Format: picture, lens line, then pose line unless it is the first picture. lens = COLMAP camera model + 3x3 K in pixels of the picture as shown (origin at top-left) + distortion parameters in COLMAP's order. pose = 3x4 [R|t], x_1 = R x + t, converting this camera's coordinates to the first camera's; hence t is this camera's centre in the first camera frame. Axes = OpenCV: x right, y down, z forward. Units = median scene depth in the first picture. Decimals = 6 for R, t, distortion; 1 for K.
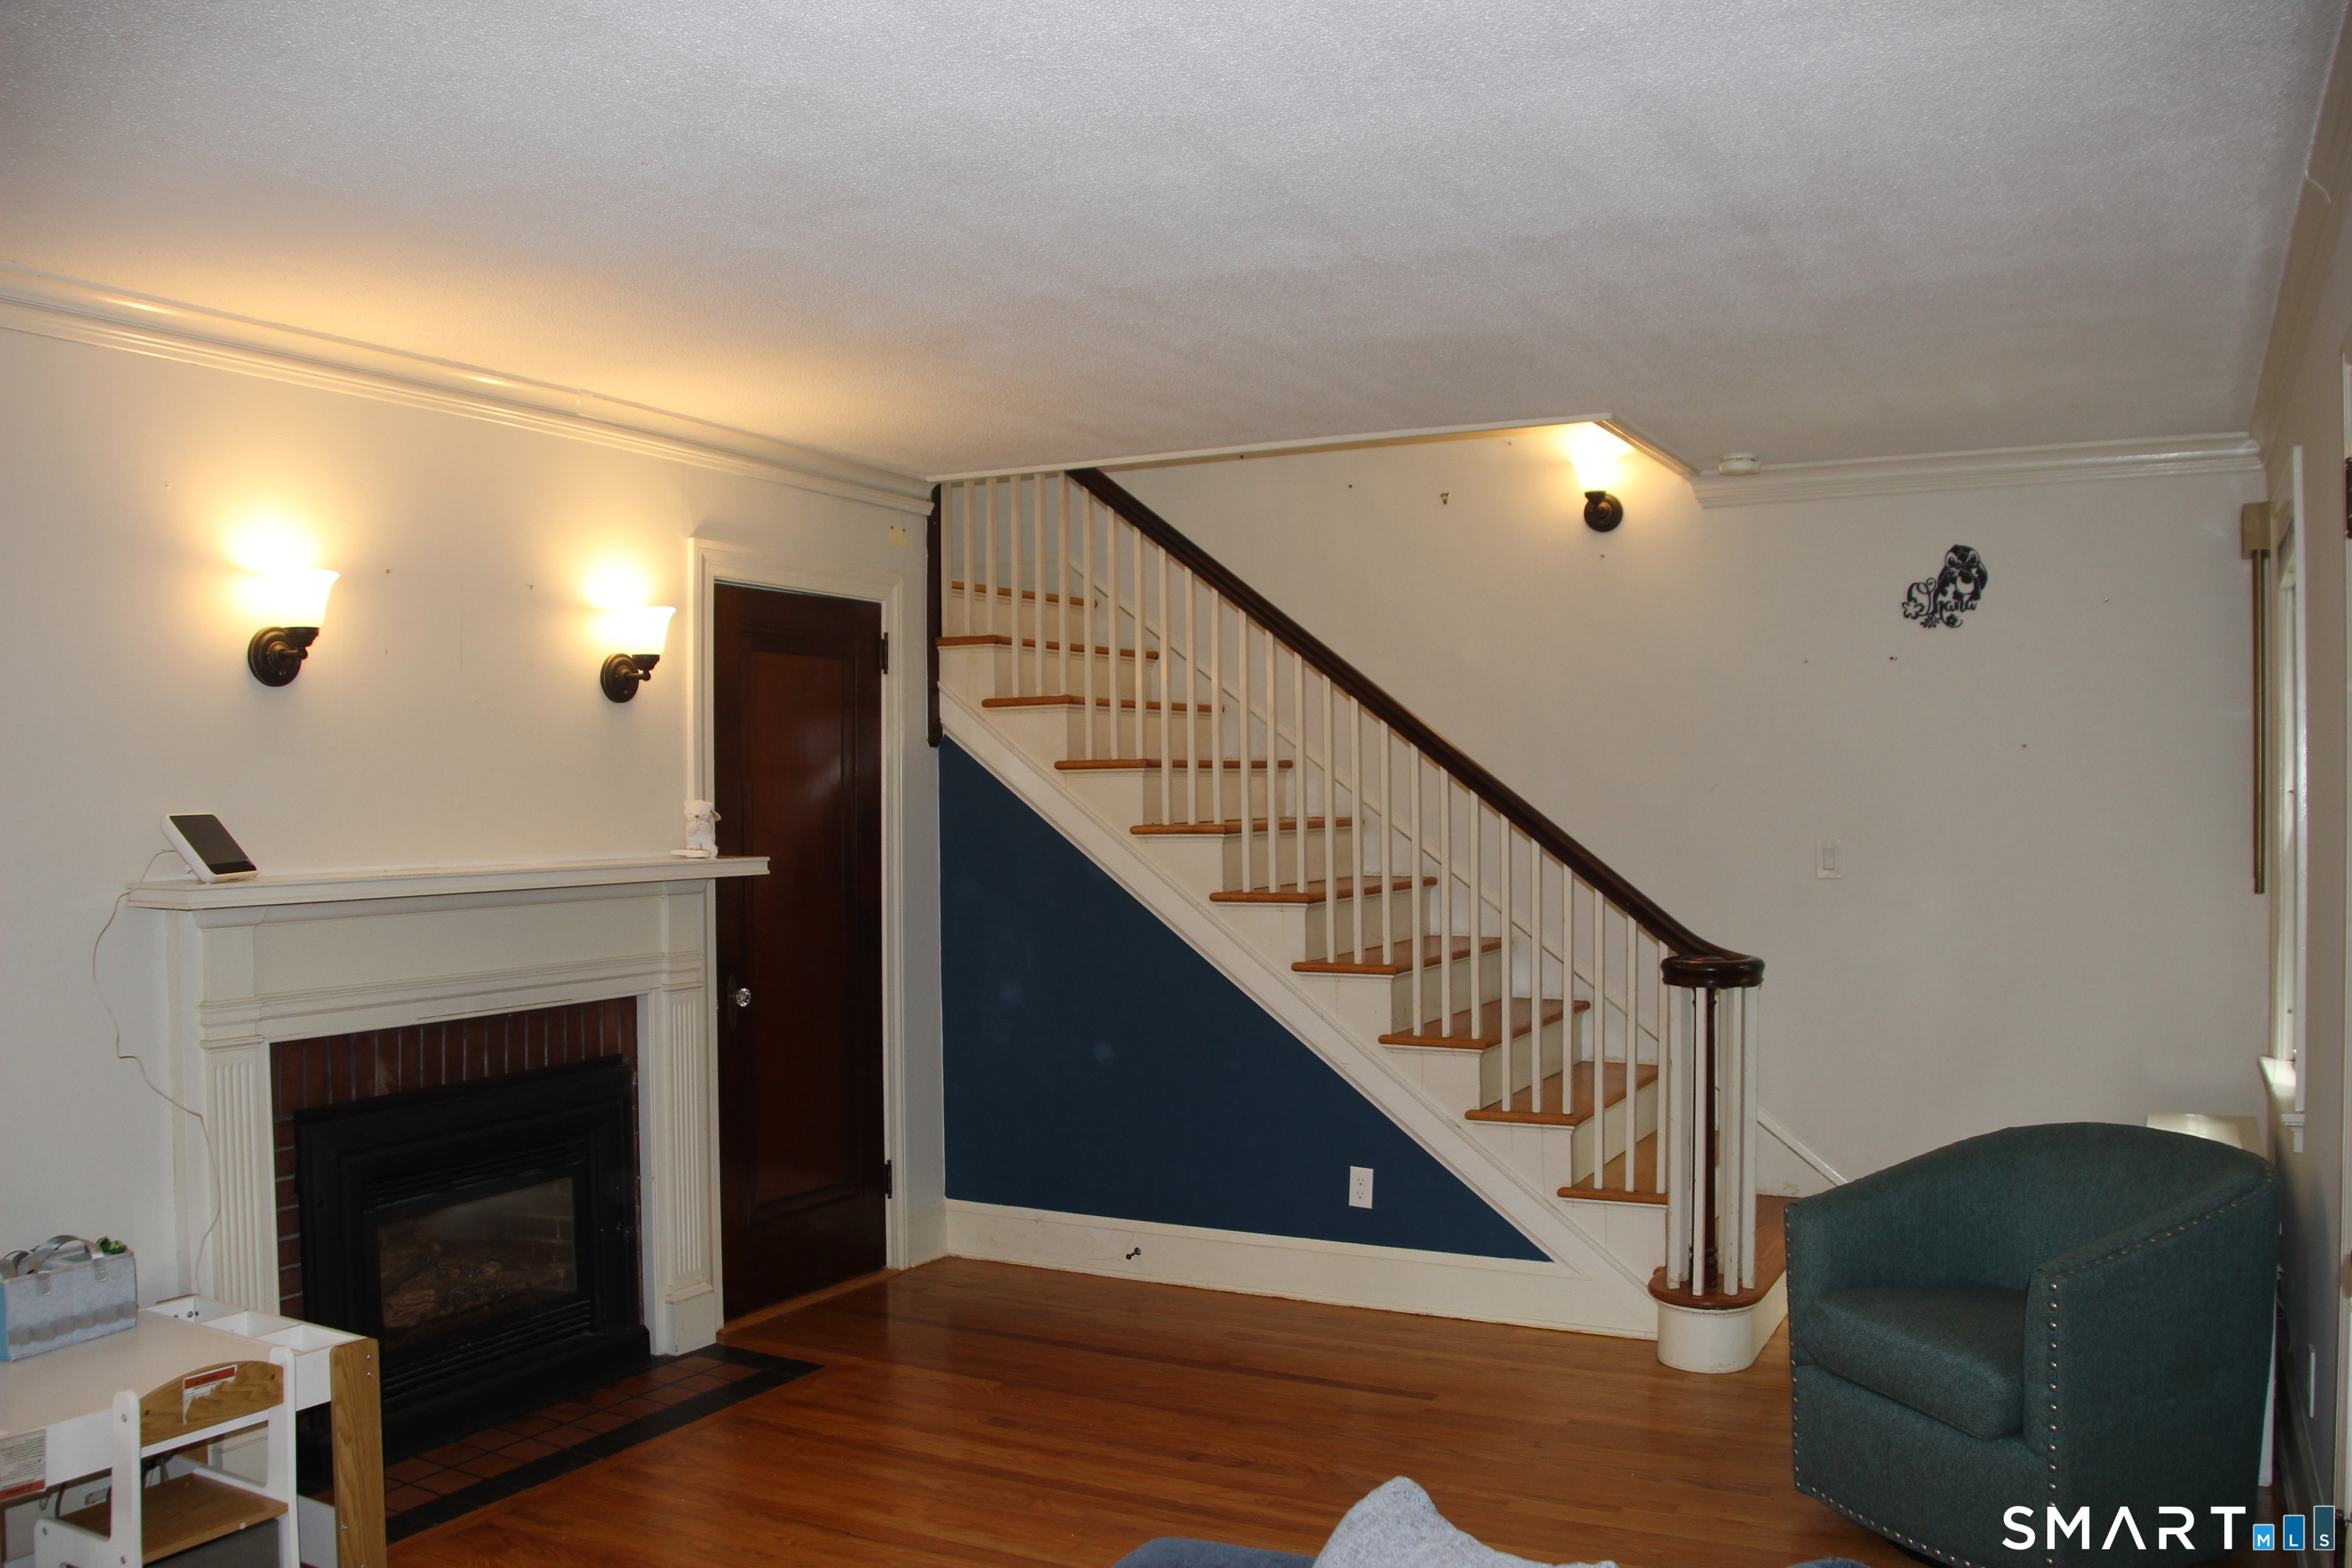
lens RADIAL K [[1951.9, 0, 1176.0], [0, 1951.9, 784.0], [0, 0, 1]] dist [-0.143717, 0.011547]
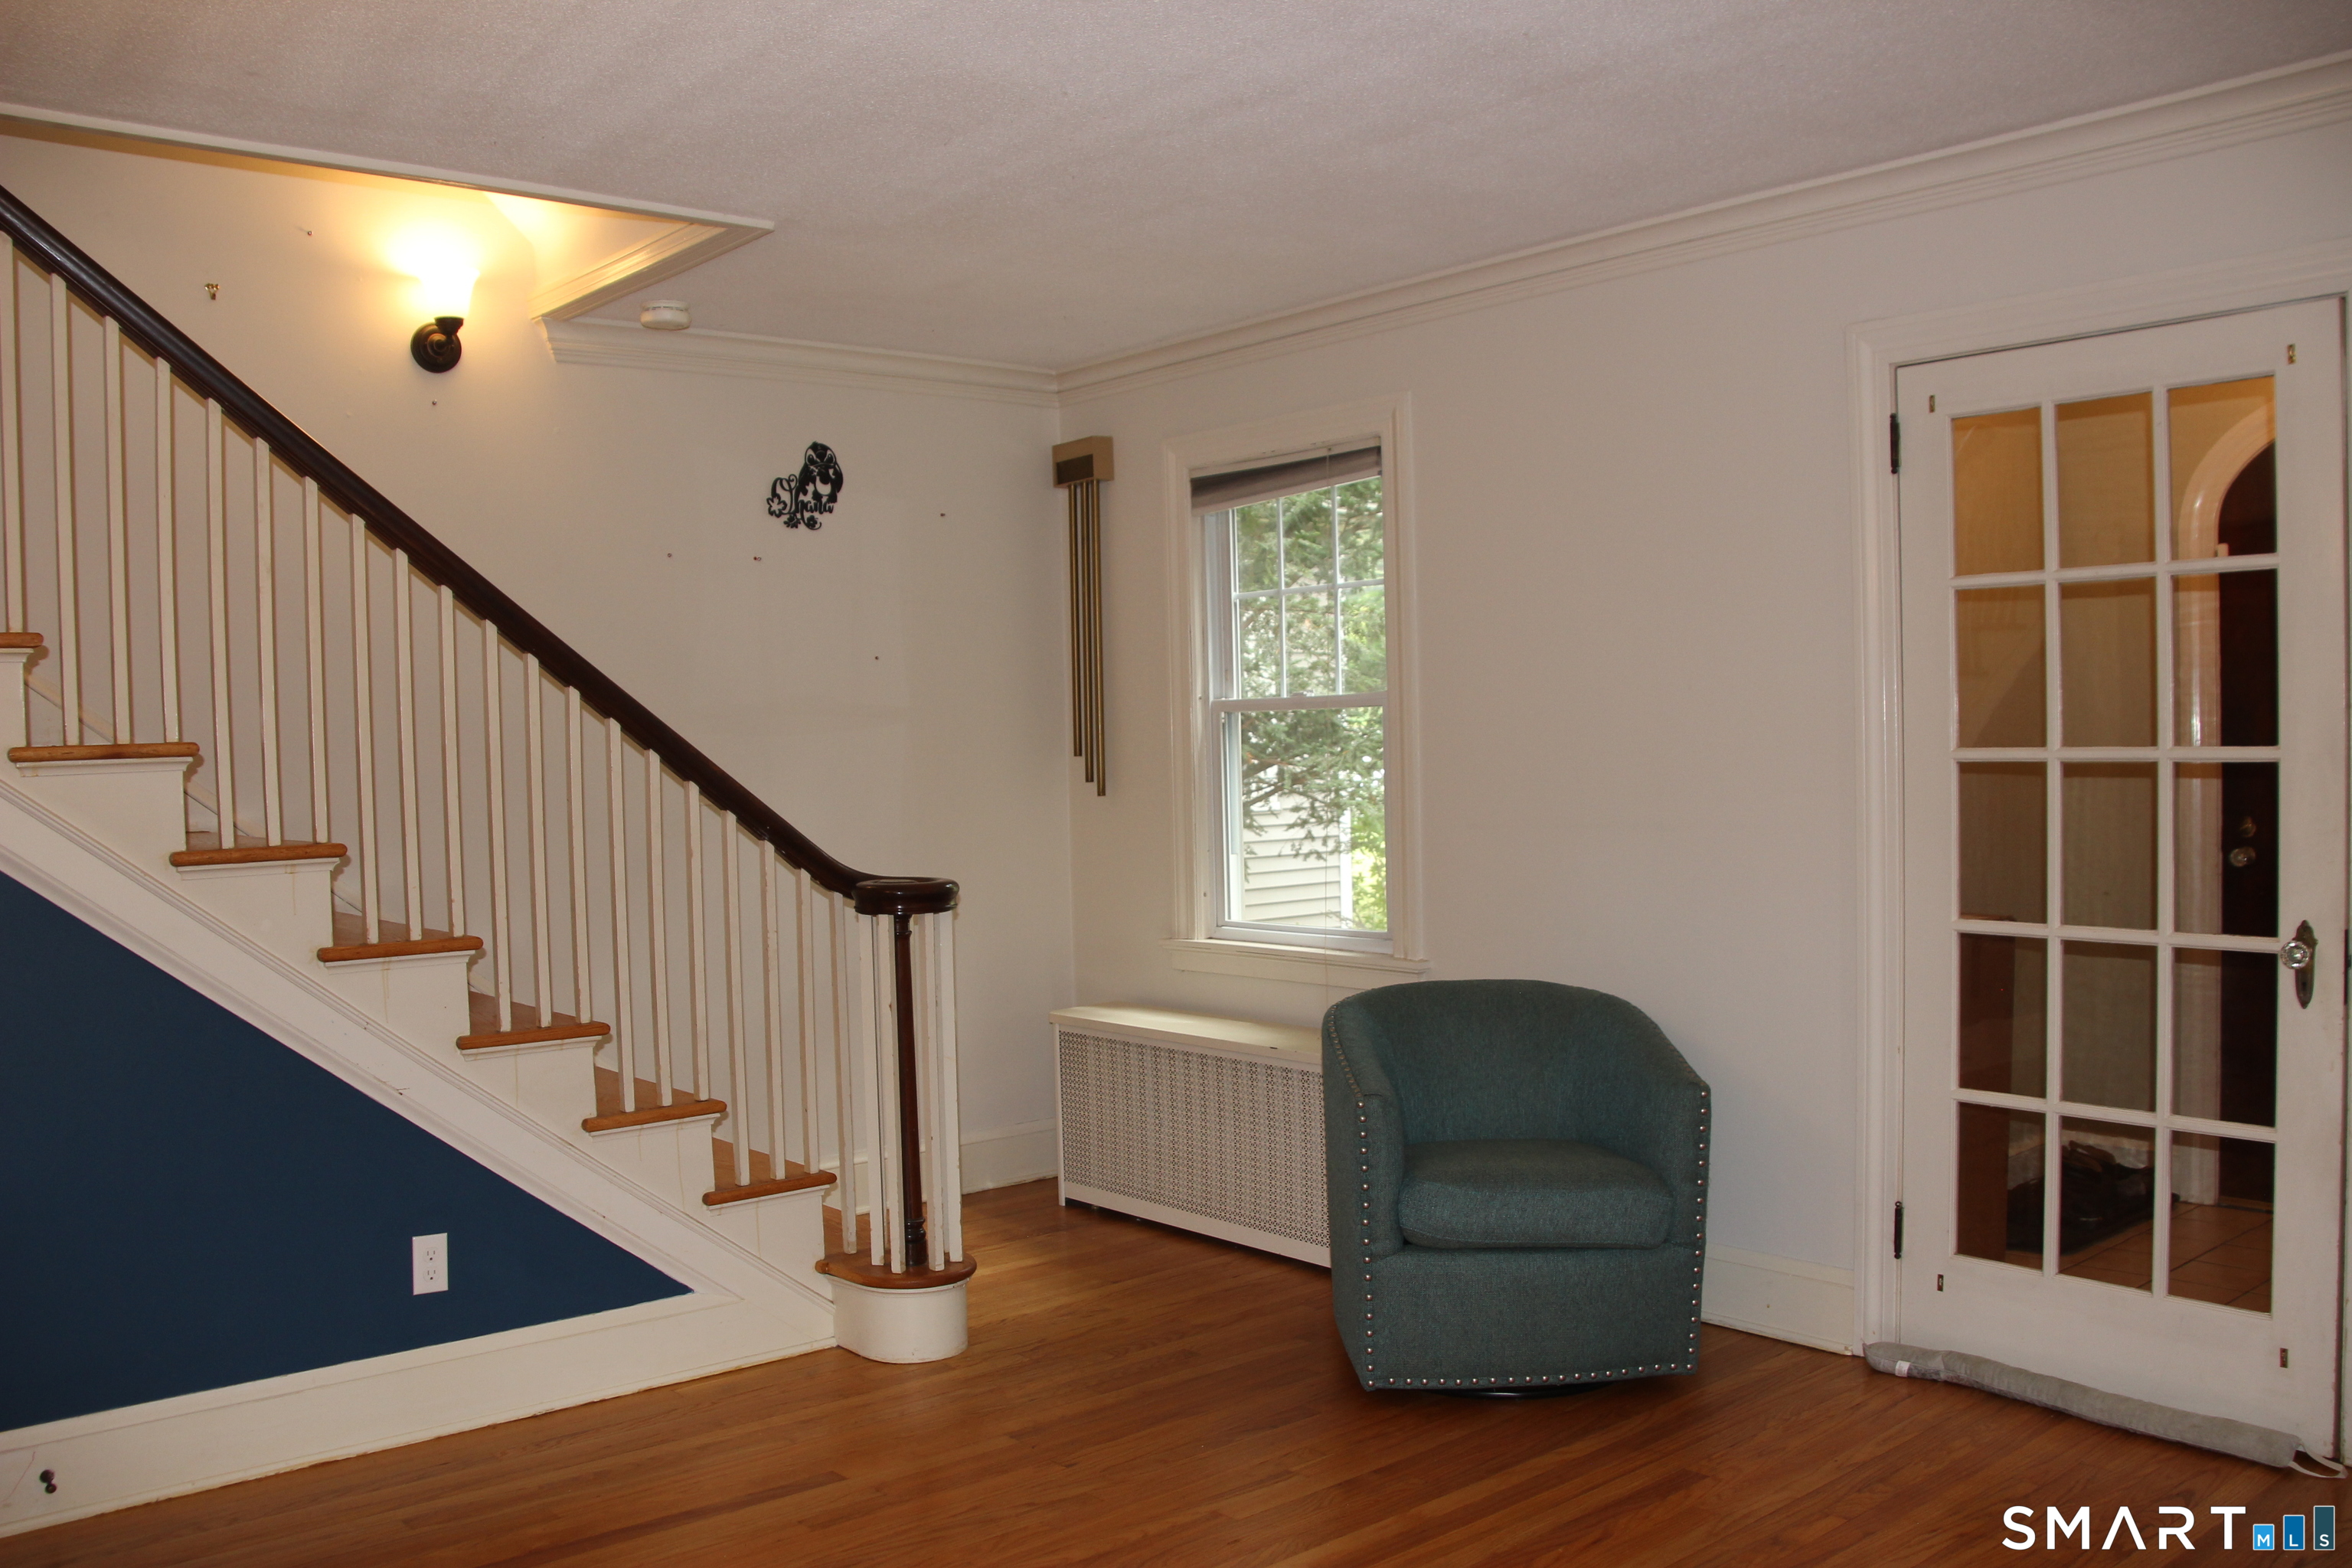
lens RADIAL K [[1951.9, 0, 1176.0], [0, 1951.9, 784.0], [0, 0, 1]] dist [-0.143717, 0.011547]
pose [[0.375467, -0.023539, 0.926537, -0.411165], [0.022967, 0.999607, 0.016089, 0.031524], [-0.926551, 0.015239, 0.375860, 0.481987]]
